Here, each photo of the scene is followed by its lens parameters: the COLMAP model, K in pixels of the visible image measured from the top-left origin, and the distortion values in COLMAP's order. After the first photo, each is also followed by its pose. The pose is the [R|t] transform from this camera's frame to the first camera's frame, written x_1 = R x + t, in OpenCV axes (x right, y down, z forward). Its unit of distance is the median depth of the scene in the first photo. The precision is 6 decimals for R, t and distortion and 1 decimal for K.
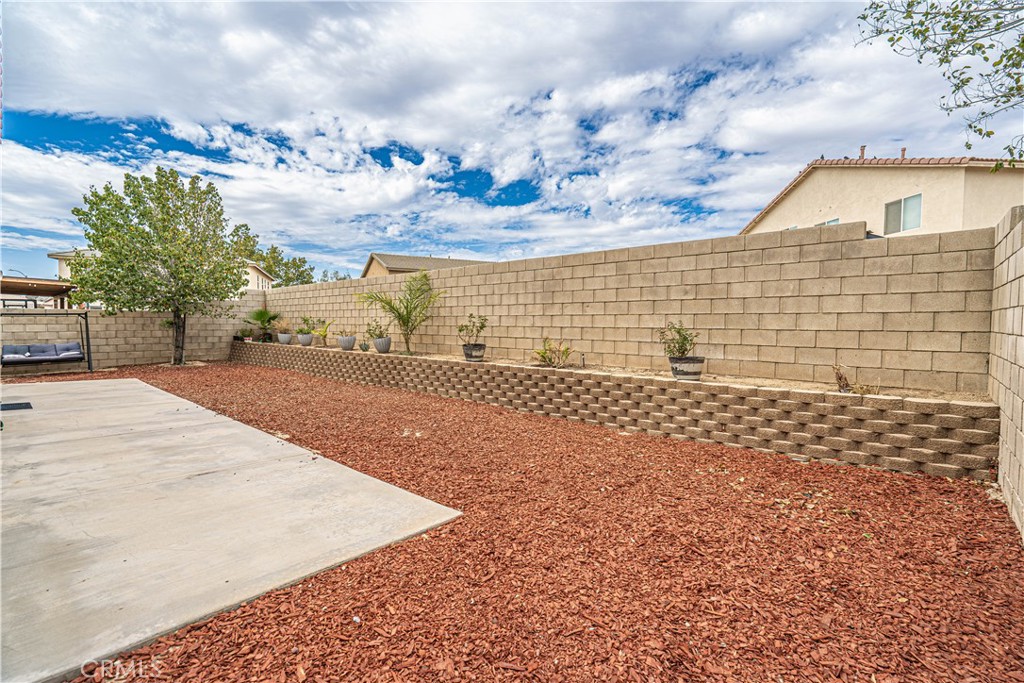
lens RADIAL K [[459.8, 0, 525.6], [0, 459.8, 341.8], [0, 0, 1]] dist [-0.010845, 0.000453]
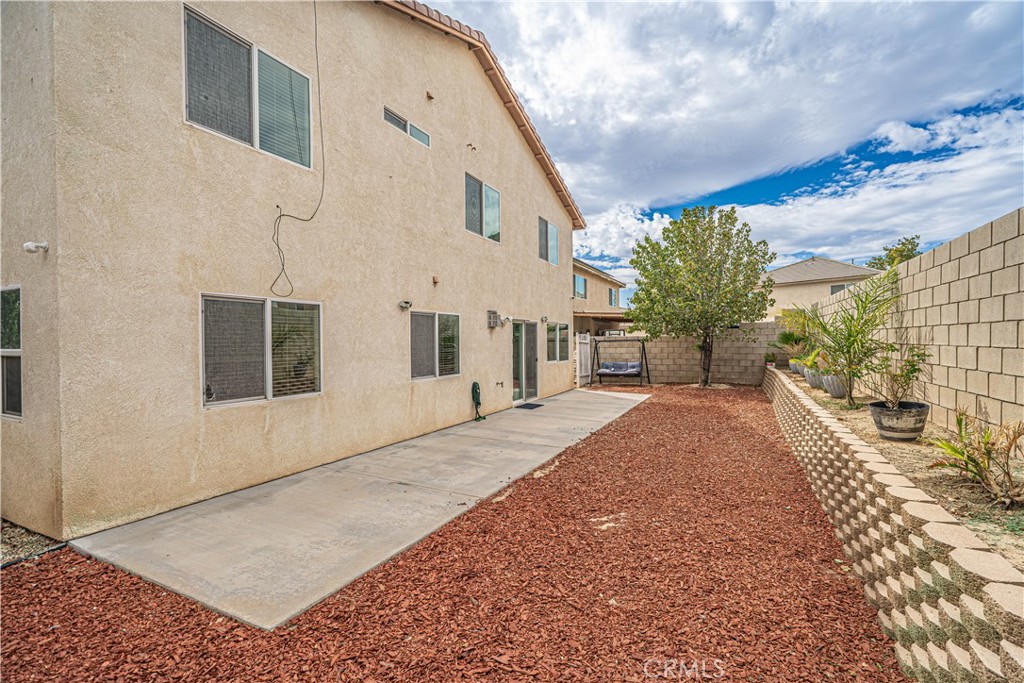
lens RADIAL K [[459.8, 0, 525.6], [0, 459.8, 341.8], [0, 0, 1]] dist [-0.010845, 0.000453]
pose [[0.245719, -0.000691, -0.969341, 0.411061], [-0.032286, 0.999439, -0.008896, -0.066959], [0.968803, 0.033482, 0.245559, 0.706771]]
